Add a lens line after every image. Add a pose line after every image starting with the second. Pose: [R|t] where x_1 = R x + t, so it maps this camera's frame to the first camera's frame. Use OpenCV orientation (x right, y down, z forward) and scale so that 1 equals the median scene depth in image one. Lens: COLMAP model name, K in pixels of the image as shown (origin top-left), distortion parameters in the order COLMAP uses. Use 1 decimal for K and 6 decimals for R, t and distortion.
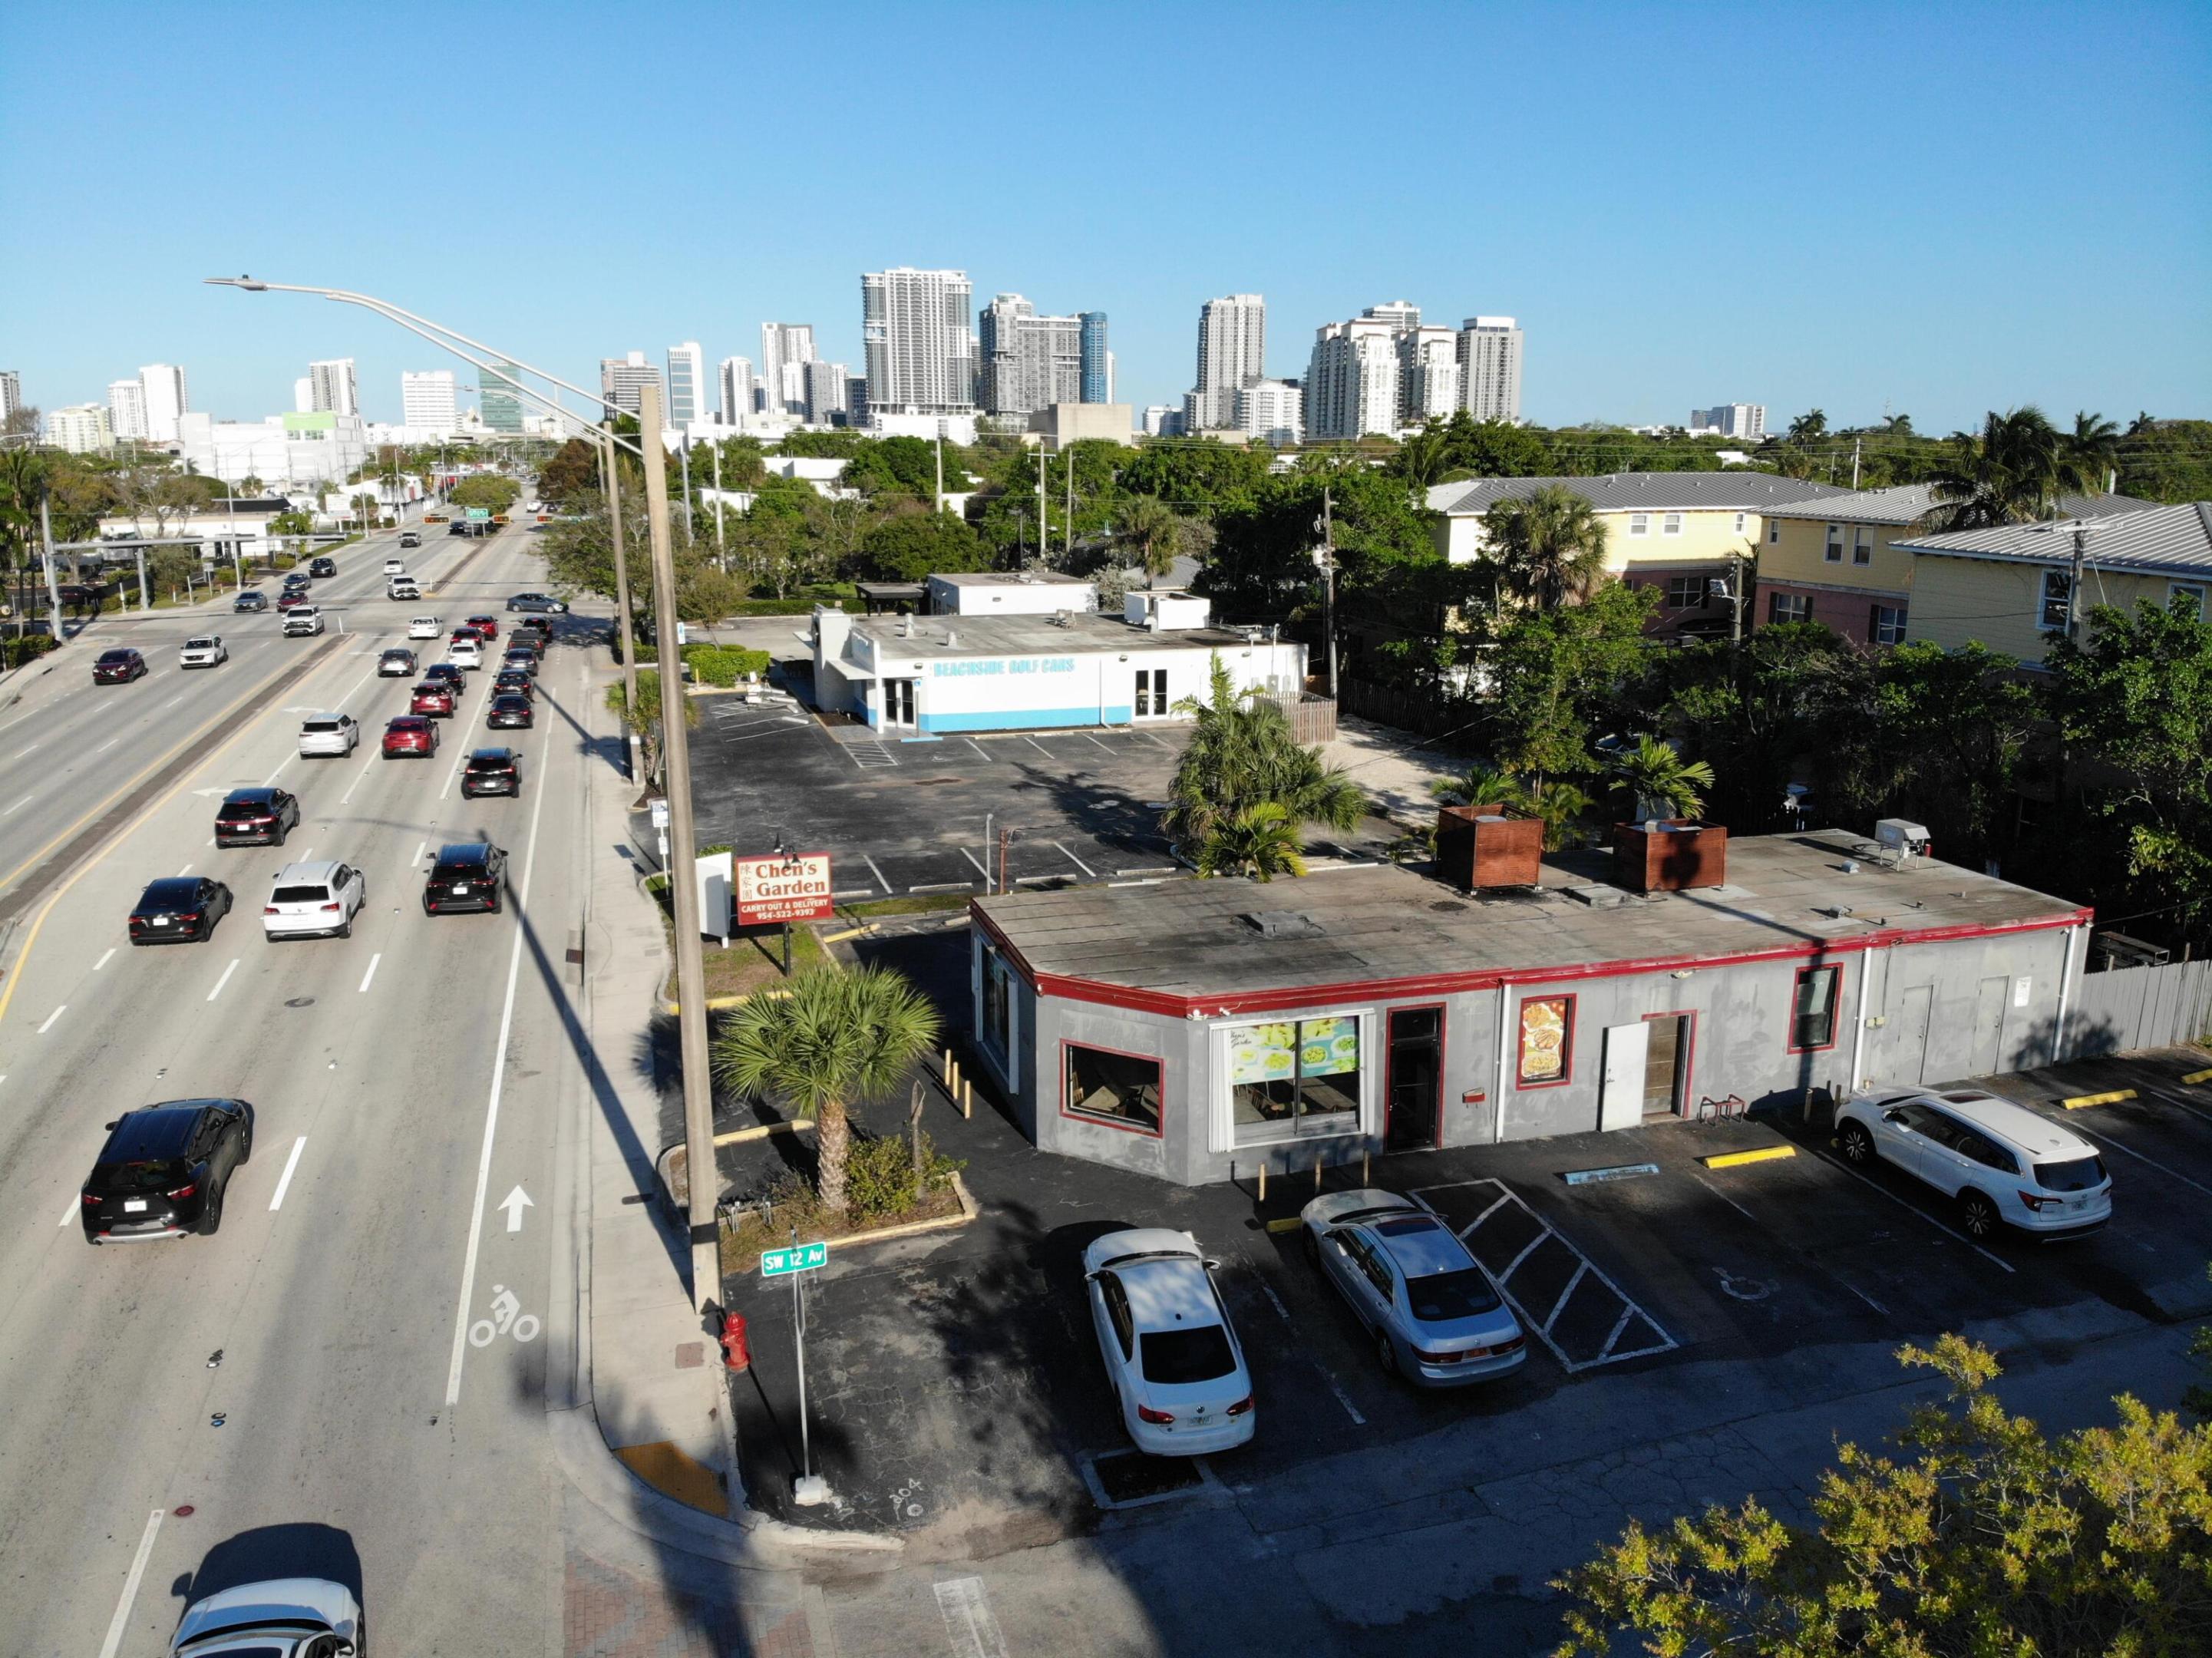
lens RADIAL K [[1600.2, 0, 1104.8], [0, 1600.2, 835.3], [0, 0, 1]] dist [0.076806, -0.197784]
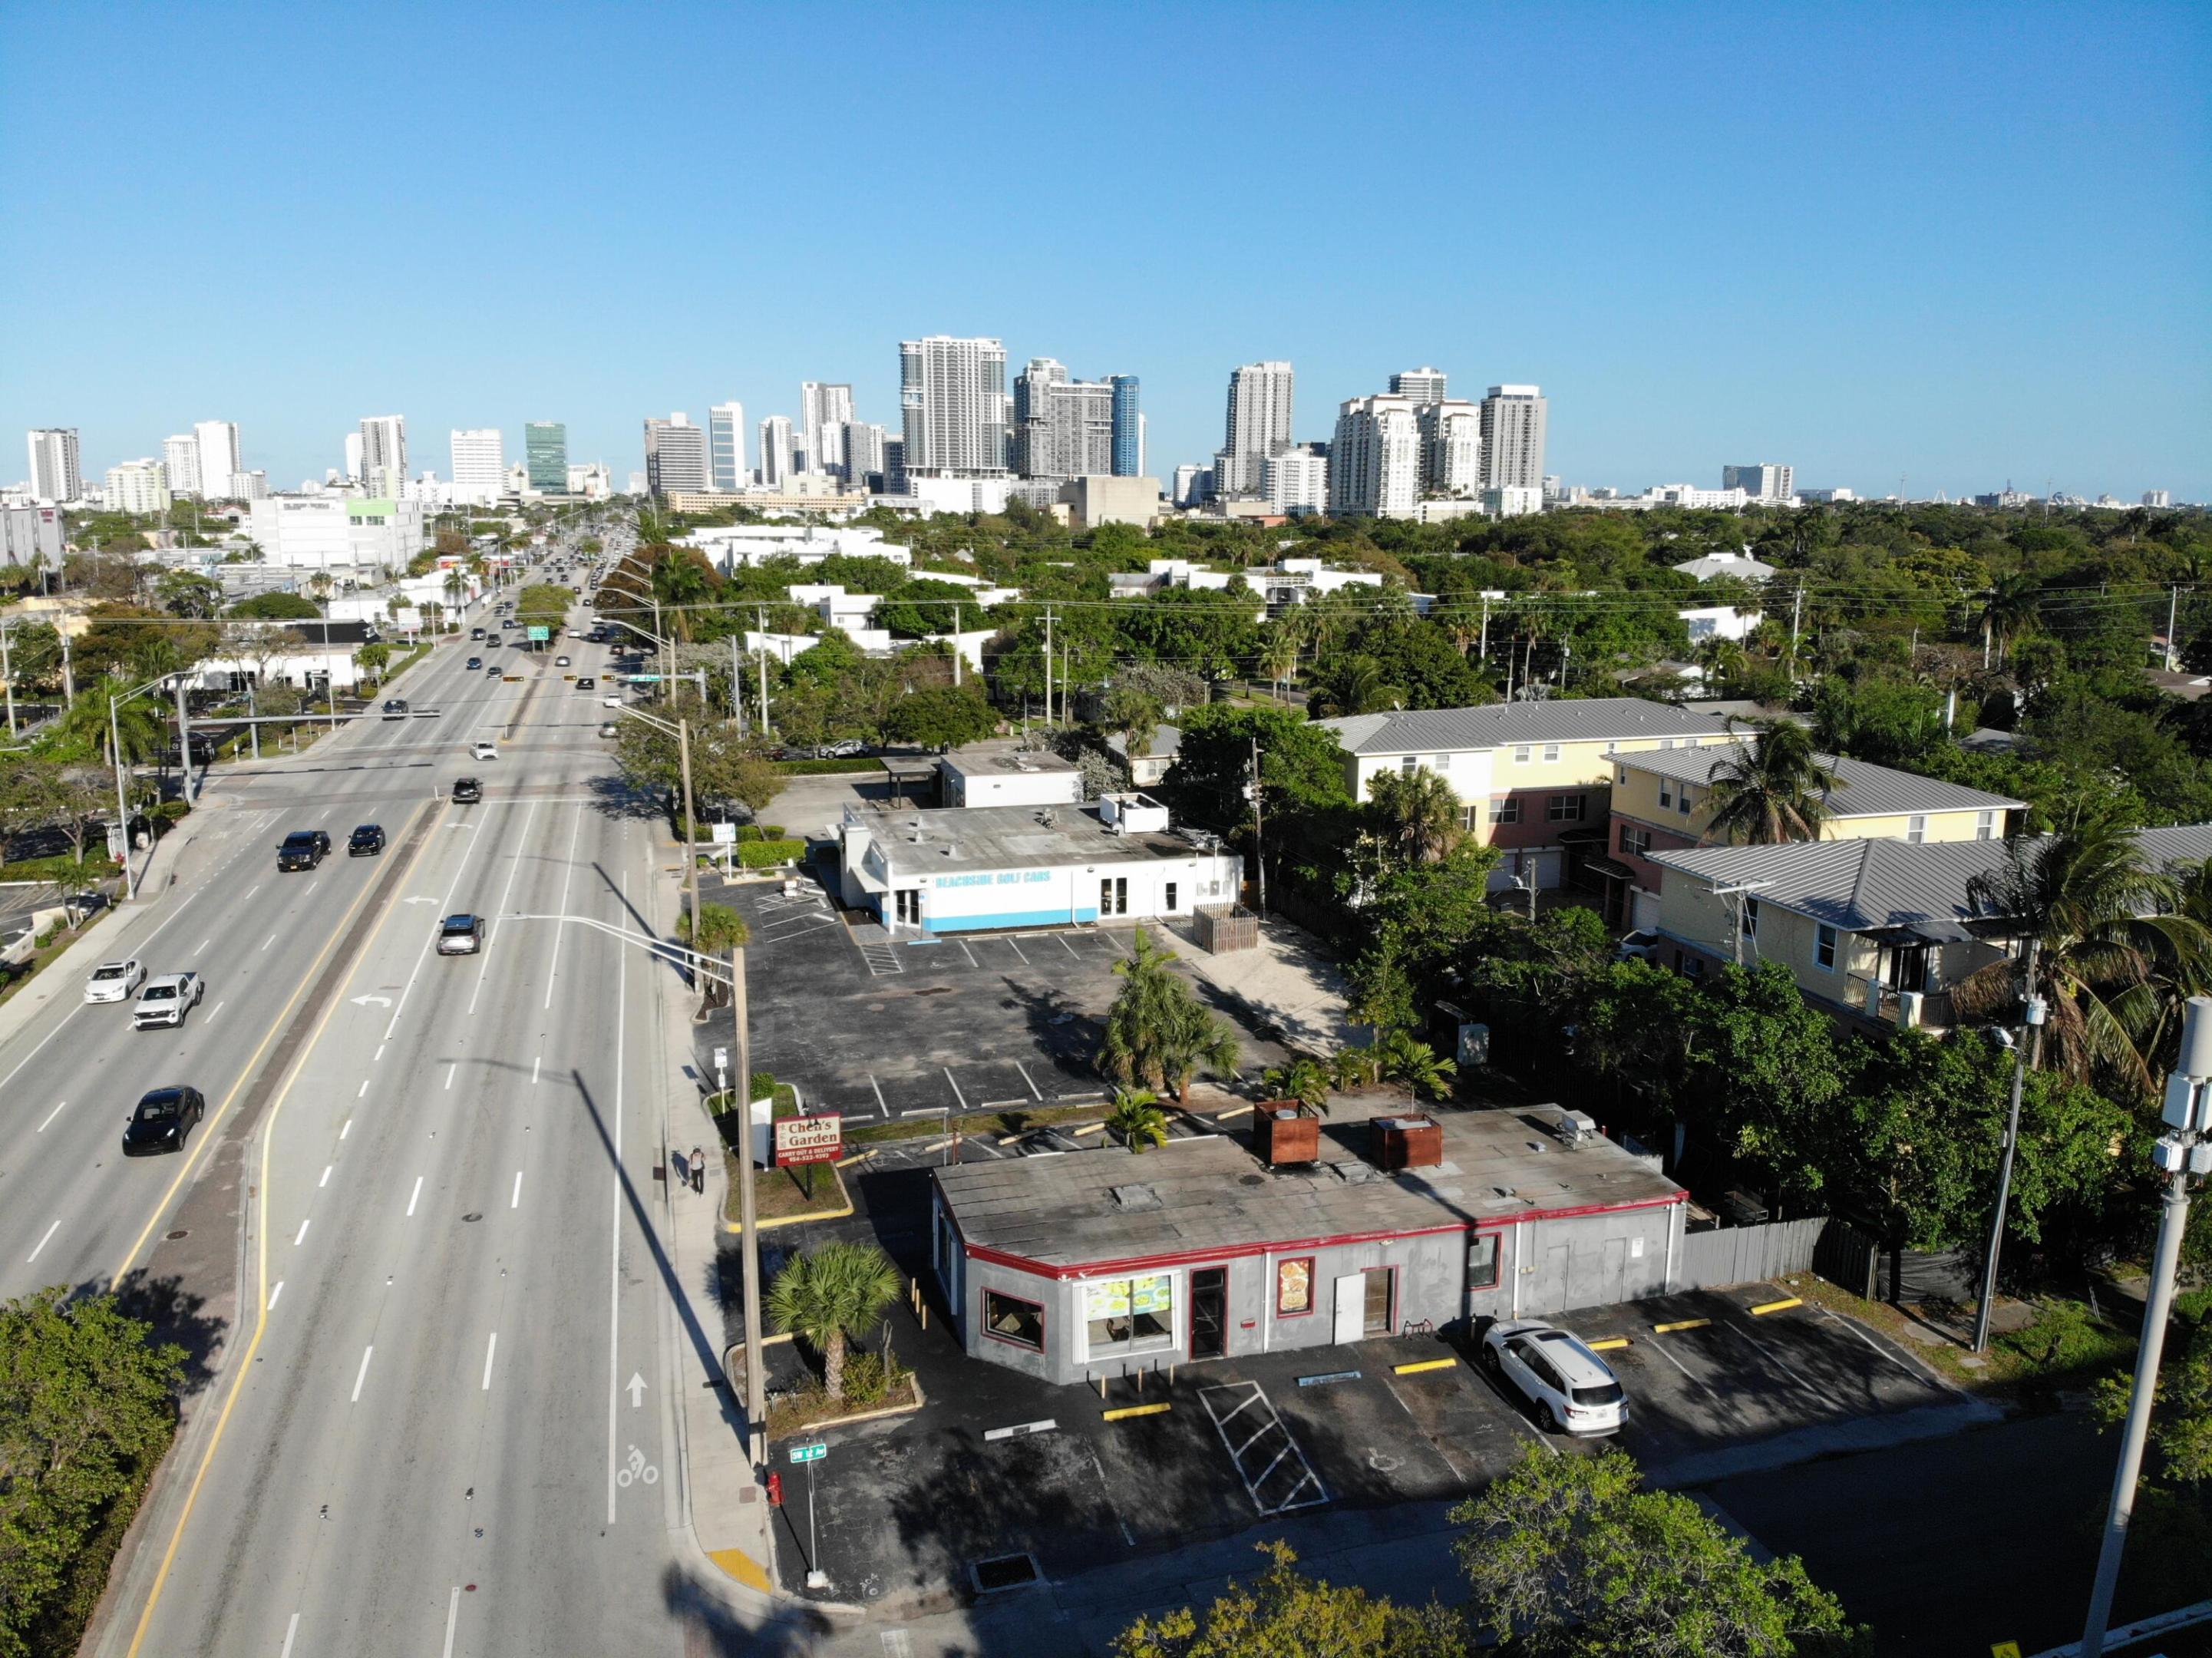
lens RADIAL K [[1600.2, 0, 1103.8], [0, 1600.2, 827.9], [0, 0, 1]] dist [0.076806, -0.197784]
pose [[0.999758, 0.008984, -0.020087, 0.081963], [-0.009643, 0.999411, -0.032943, -0.184606], [0.019780, 0.033129, 0.999255, -0.400980]]
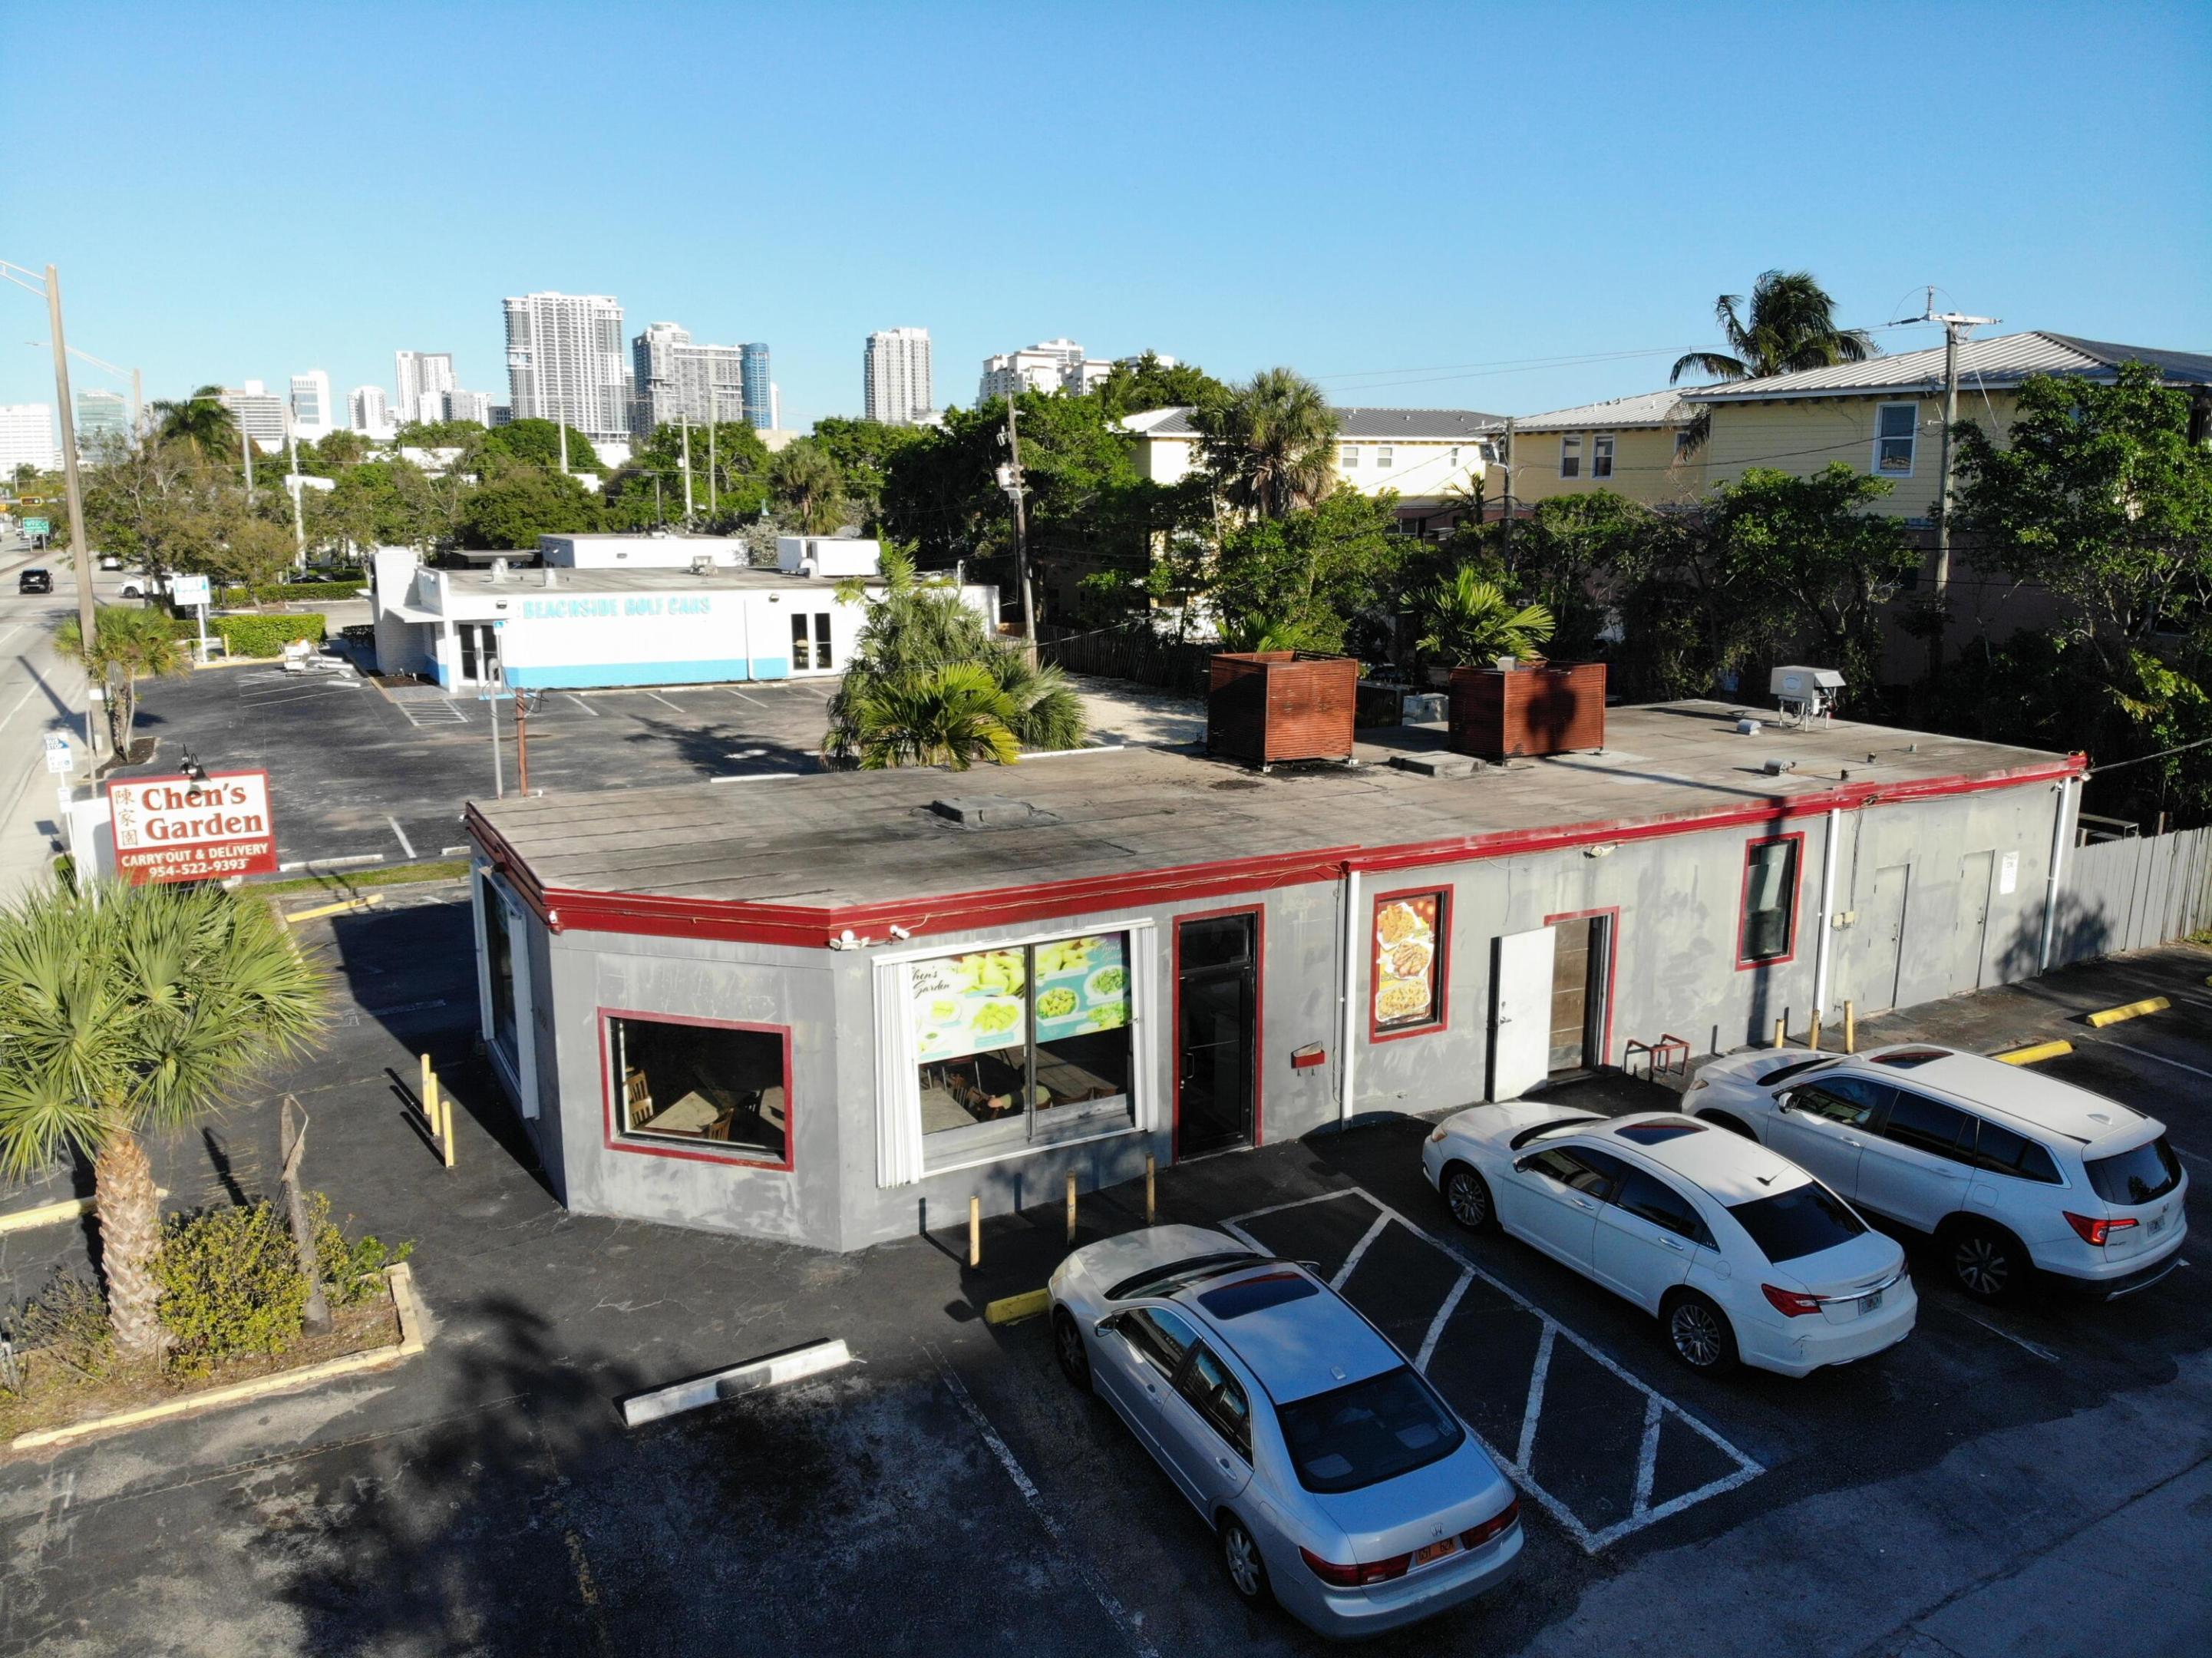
lens RADIAL K [[1600.2, 0, 1109.6], [0, 1600.2, 839.2], [0, 0, 1]] dist [0.076806, -0.197784]
pose [[0.979843, -0.039998, 0.195724, 0.026669], [0.044180, 0.998878, -0.017041, 0.060045], [-0.194823, 0.025345, 0.980511, 0.287806]]
